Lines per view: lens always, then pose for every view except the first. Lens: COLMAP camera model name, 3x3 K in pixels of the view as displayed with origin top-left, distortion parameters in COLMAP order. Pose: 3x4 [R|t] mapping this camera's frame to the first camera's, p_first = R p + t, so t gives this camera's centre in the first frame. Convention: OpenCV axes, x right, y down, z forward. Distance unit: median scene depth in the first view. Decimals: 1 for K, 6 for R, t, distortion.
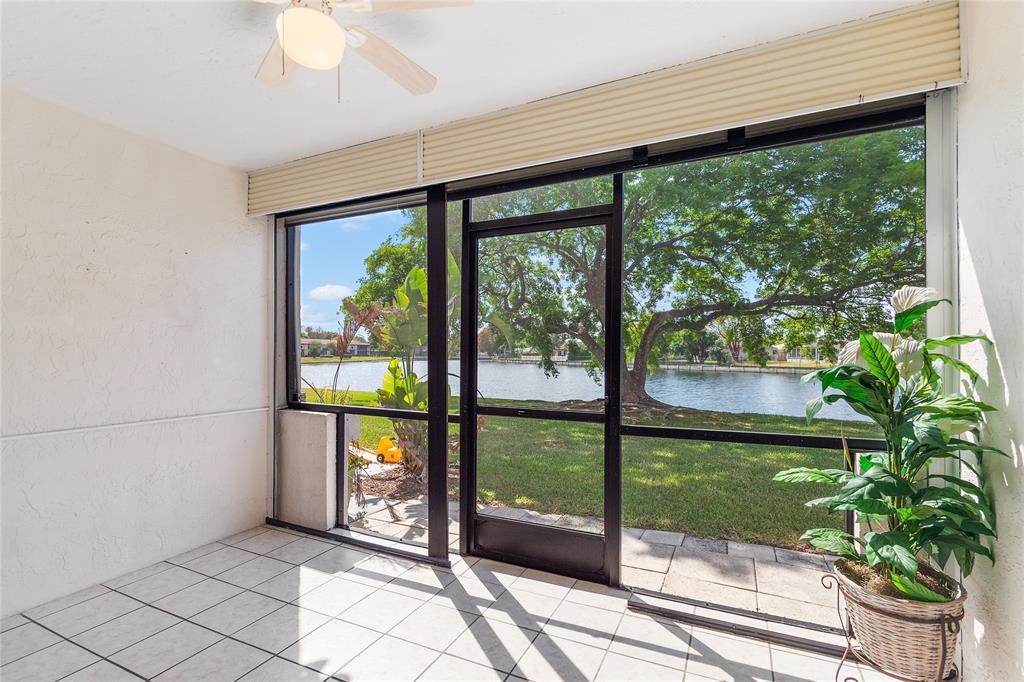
lens RADIAL K [[473.9, 0, 517.2], [0, 473.9, 358.5], [0, 0, 1]] dist [0.016708, -0.000138]
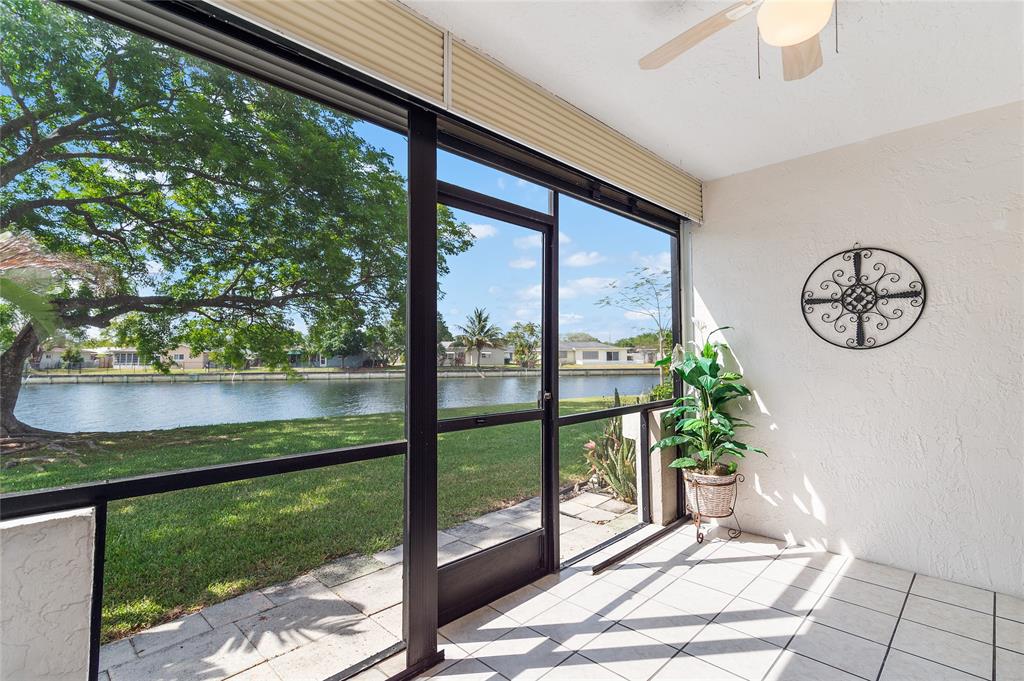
lens RADIAL K [[491.4, 0, 512.0], [0, 491.4, 340.5], [0, 0, 1]] dist [0.029943, 0.000256]
pose [[0.313394, 0.033484, 0.949033, -0.795425], [0.012472, 0.999147, -0.039370, 0.004093], [-0.949541, 0.024175, 0.312709, 0.648479]]
